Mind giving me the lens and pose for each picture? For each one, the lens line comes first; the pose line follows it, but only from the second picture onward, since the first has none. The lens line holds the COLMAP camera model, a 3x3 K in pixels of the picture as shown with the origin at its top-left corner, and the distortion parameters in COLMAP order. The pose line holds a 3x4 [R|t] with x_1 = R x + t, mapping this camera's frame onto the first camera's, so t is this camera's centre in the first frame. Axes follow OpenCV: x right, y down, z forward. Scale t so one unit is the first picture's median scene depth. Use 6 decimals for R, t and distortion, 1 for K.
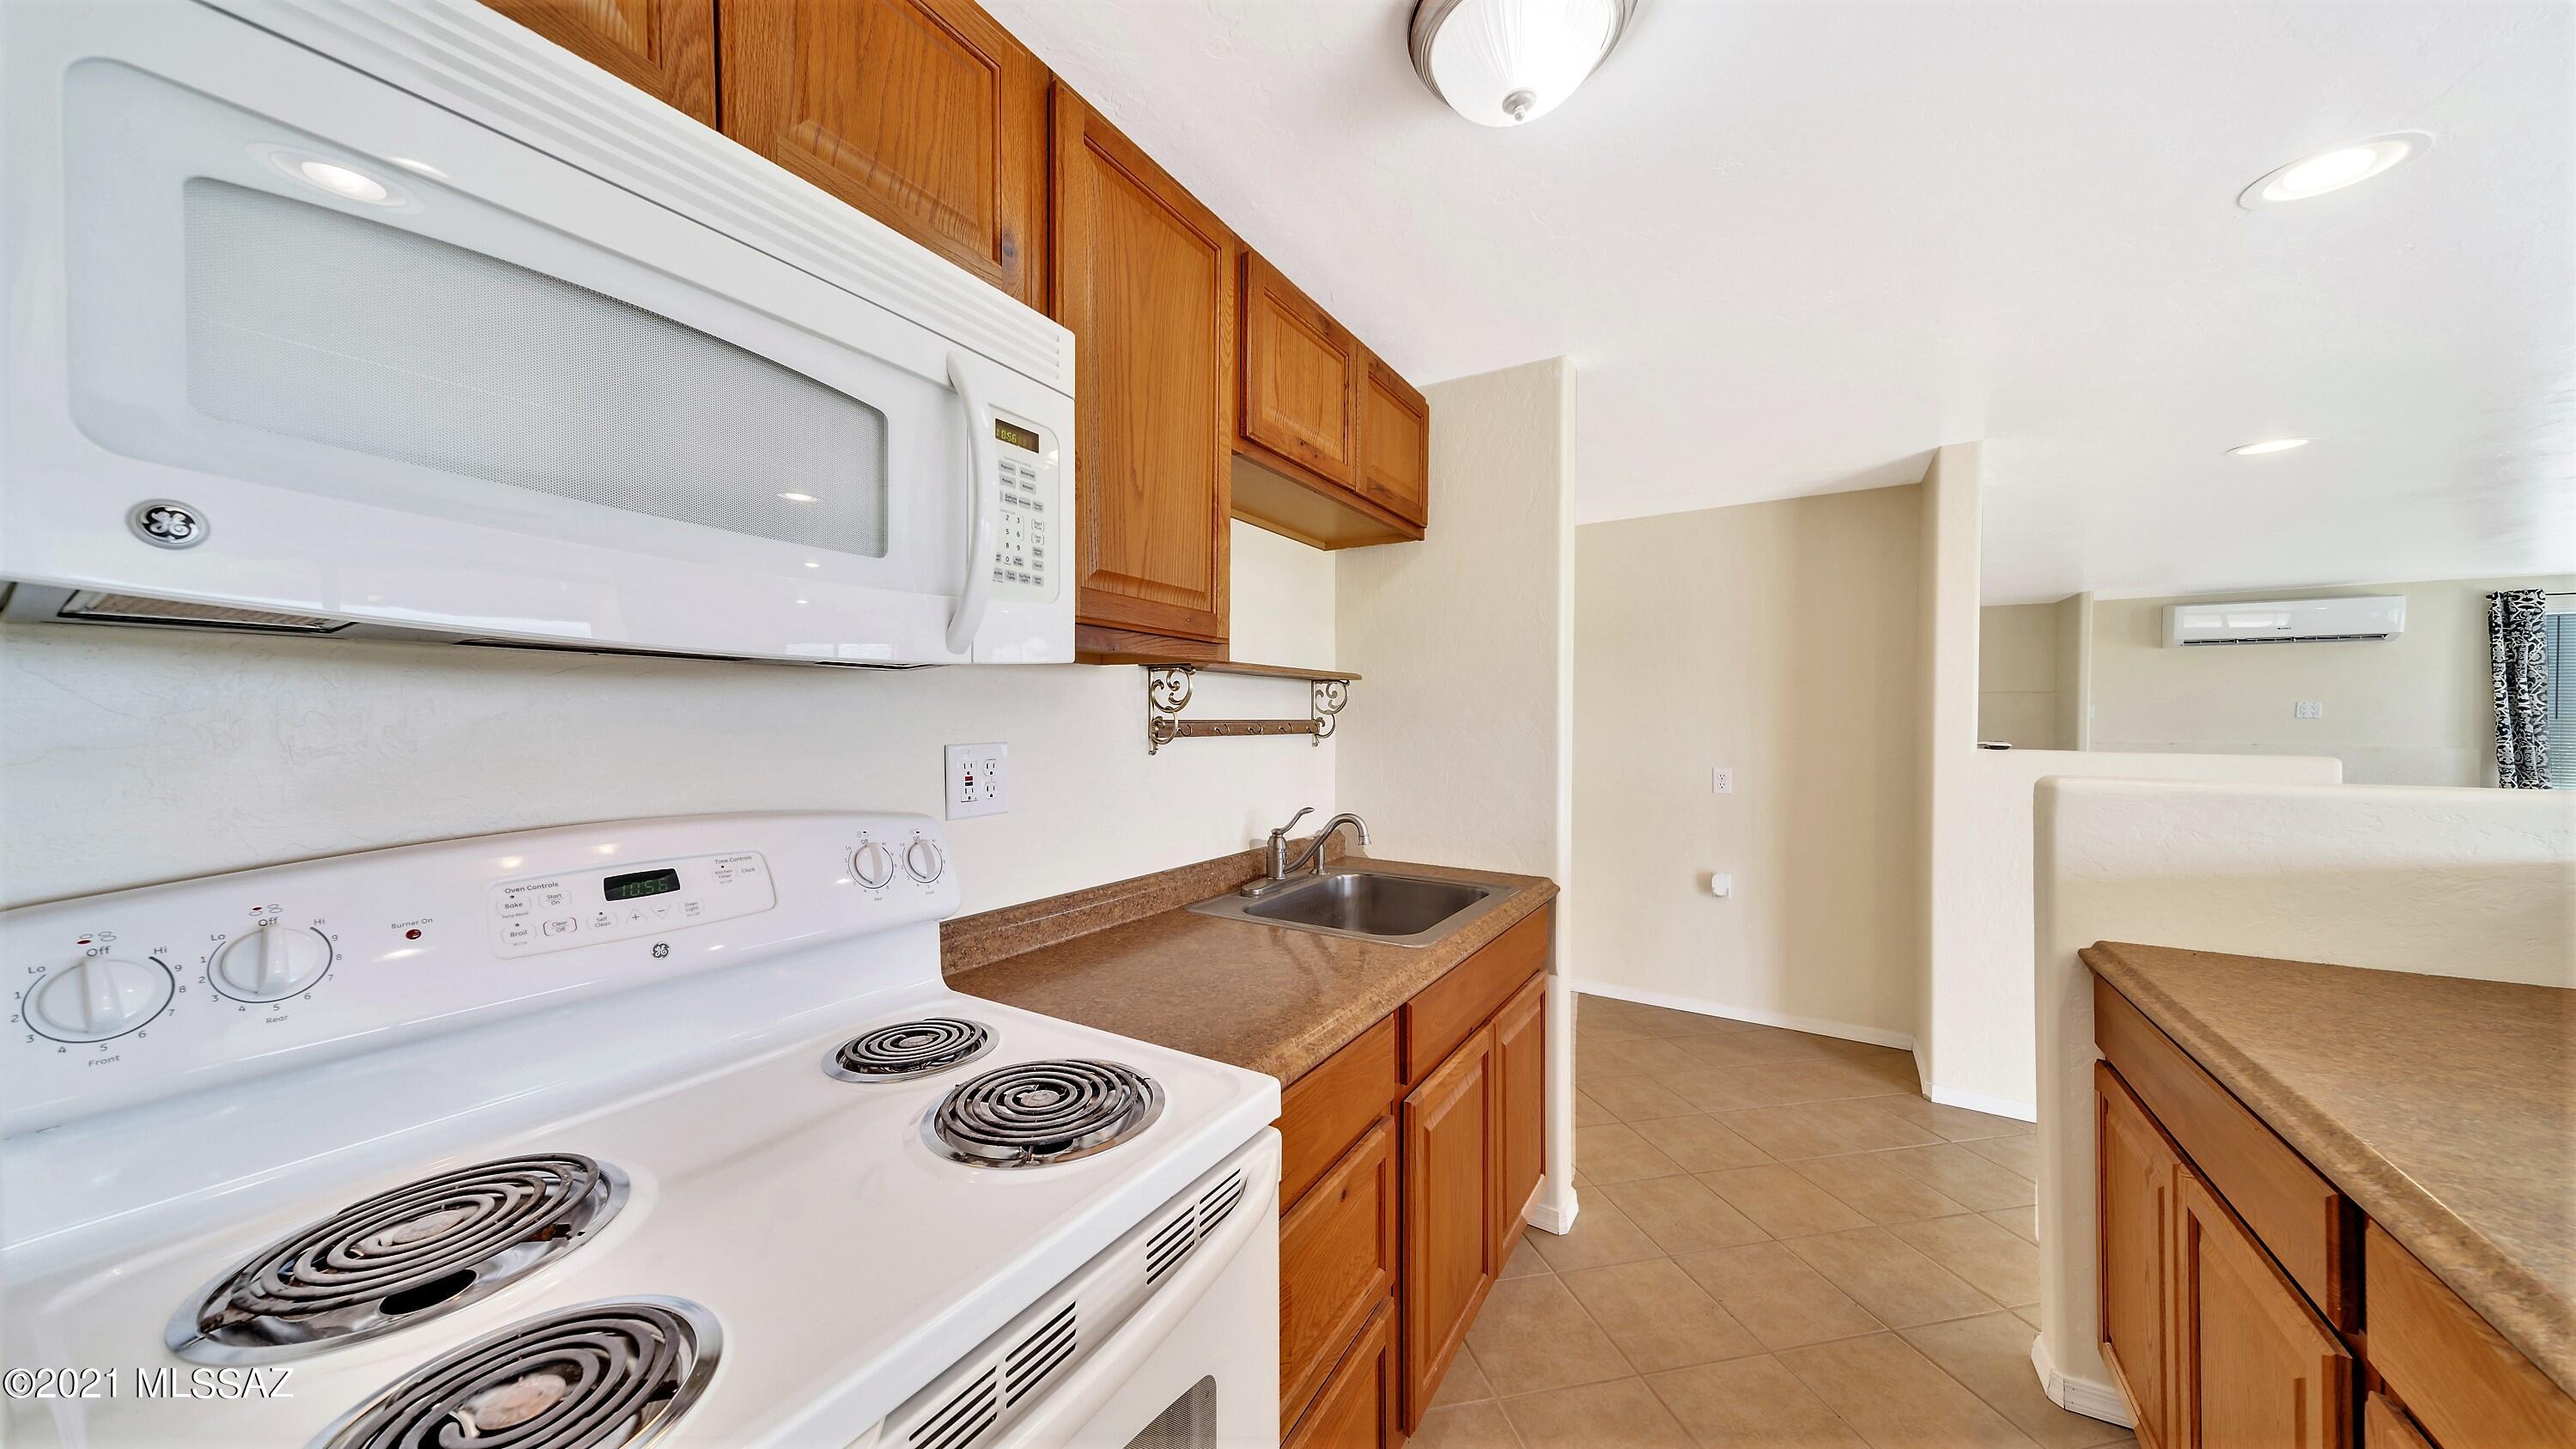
lens RADIAL K [[847.1, 0, 1272.2], [0, 847.1, 717.0], [0, 0, 1]] dist [0.011772, -0.000035]
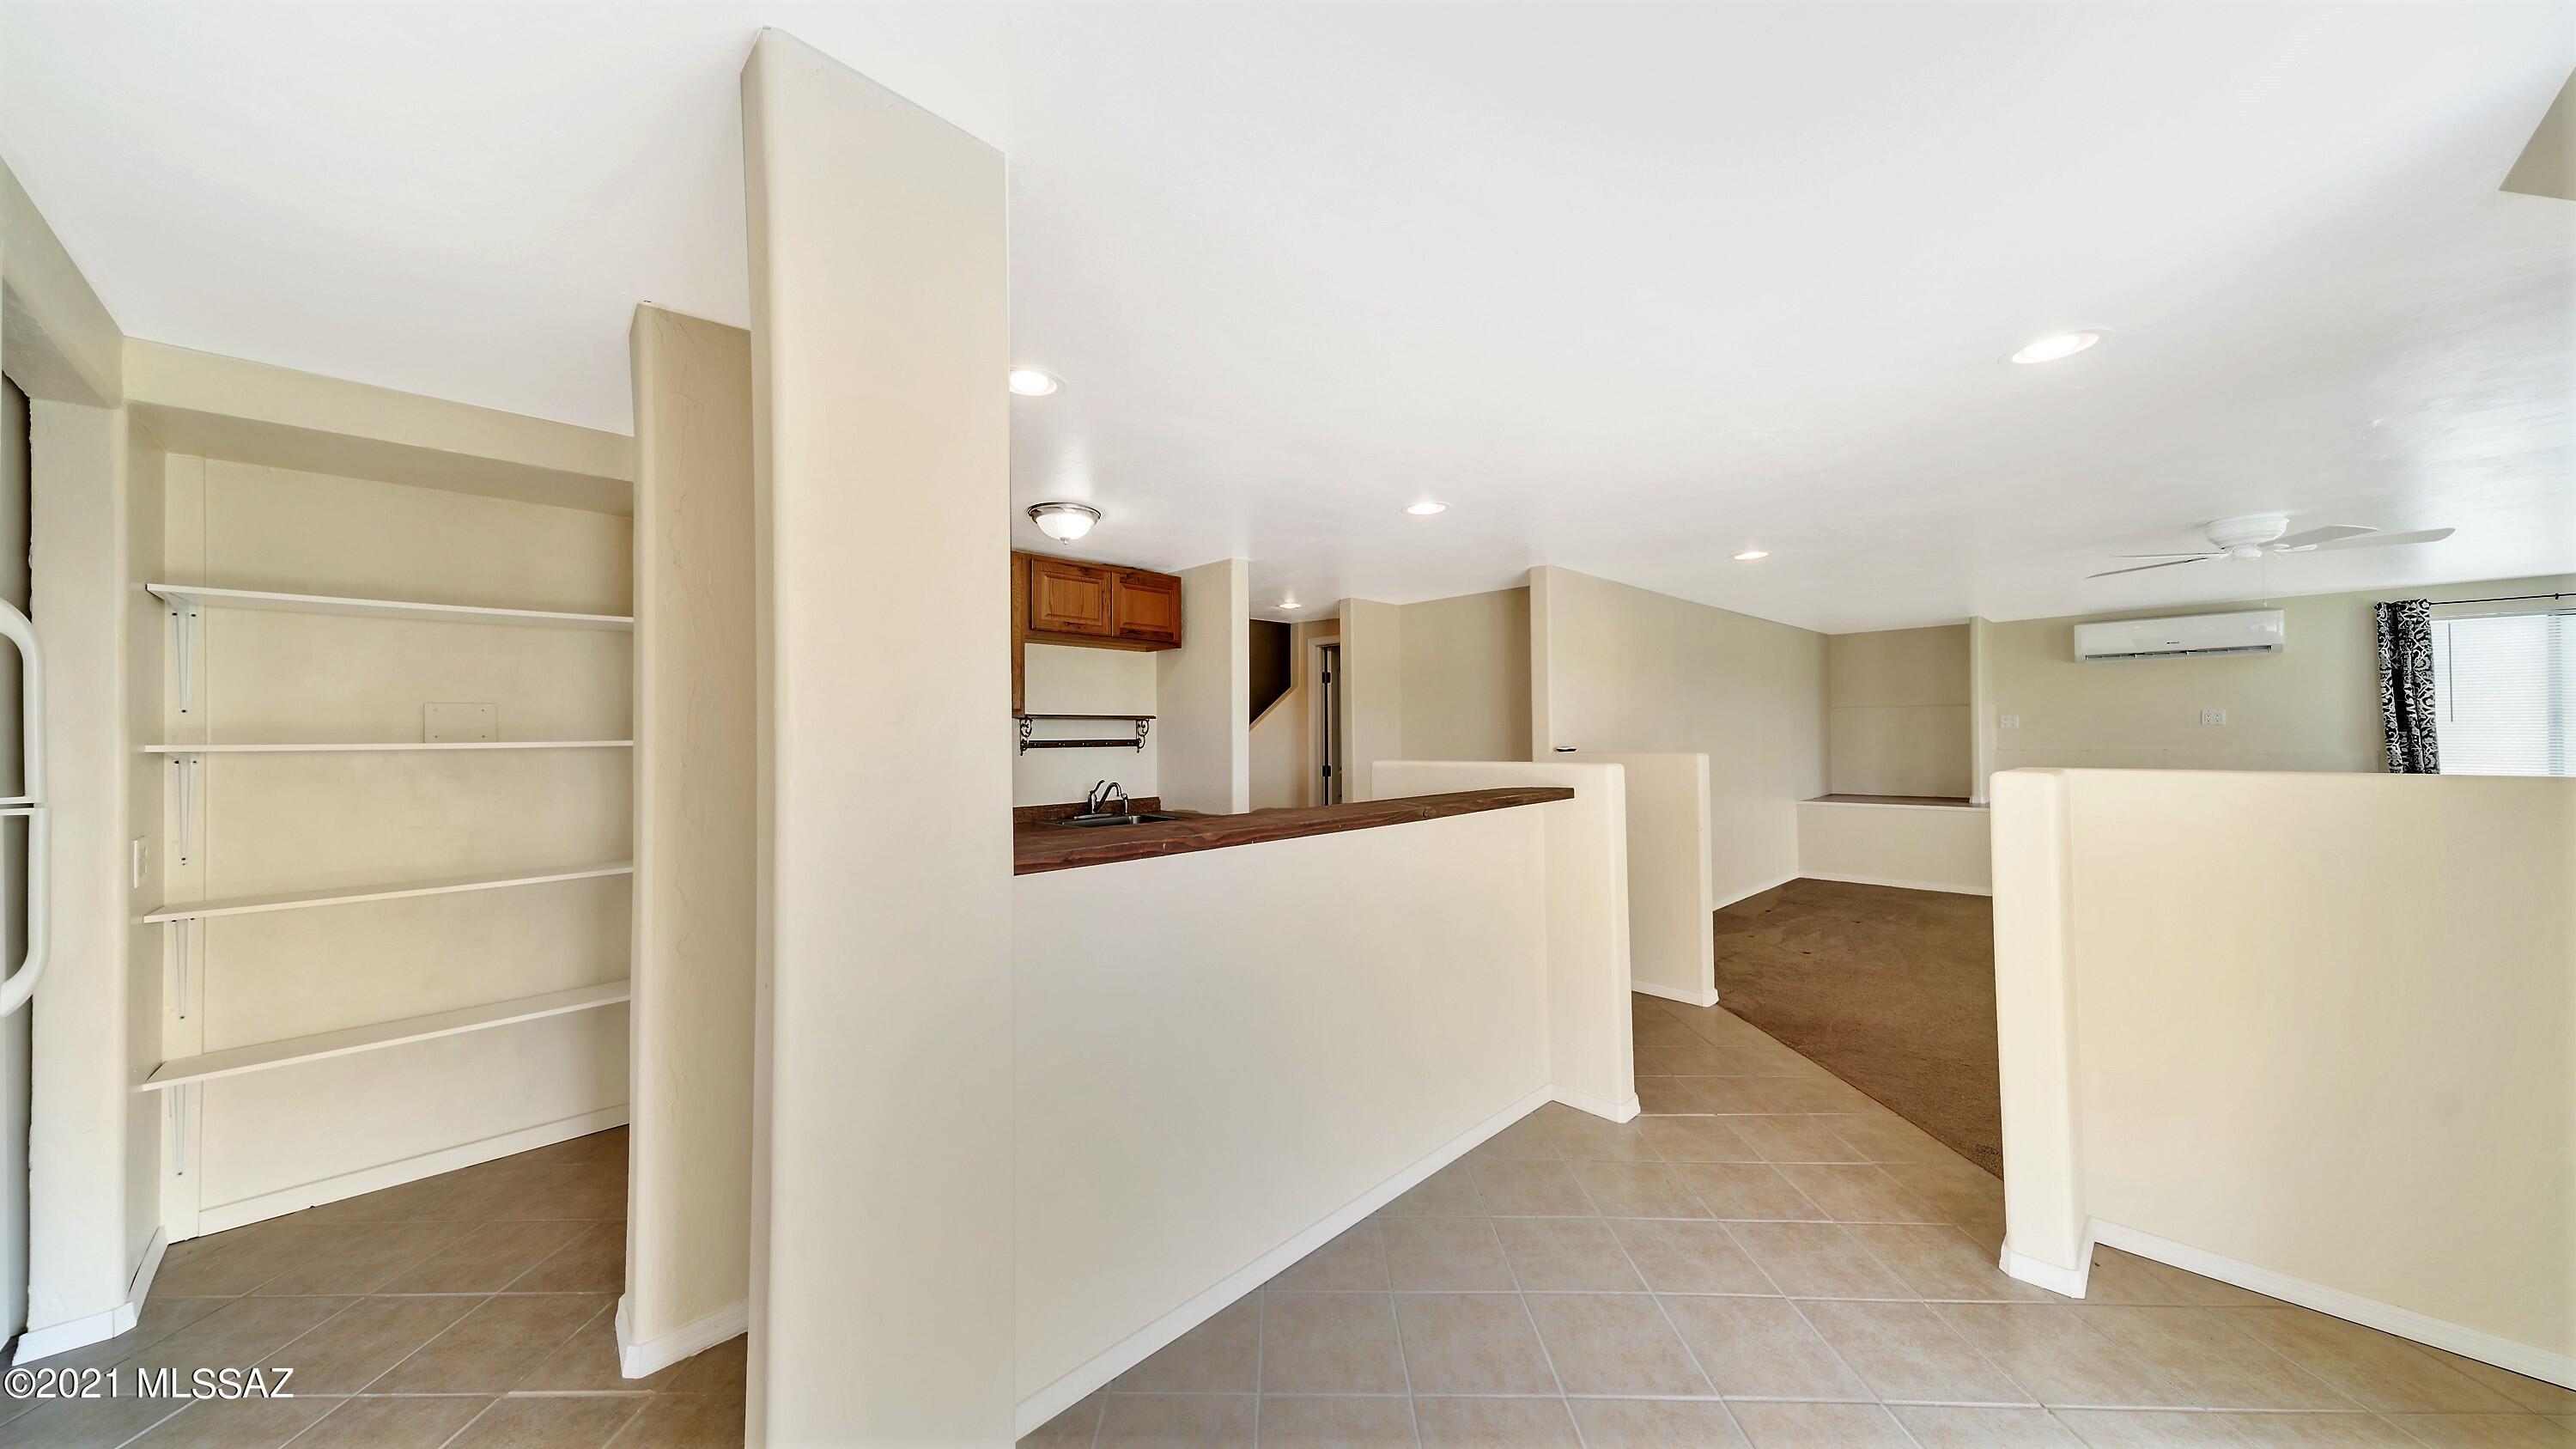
lens RADIAL K [[847.1, 0, 1272.2], [0, 847.1, 717.0], [0, 0, 1]] dist [0.011772, -0.000035]
pose [[0.971577, -0.019431, -0.235927, 0.341098], [0.014316, 0.999624, -0.023376, 0.000687], [0.236292, 0.019334, 0.971490, -0.349398]]
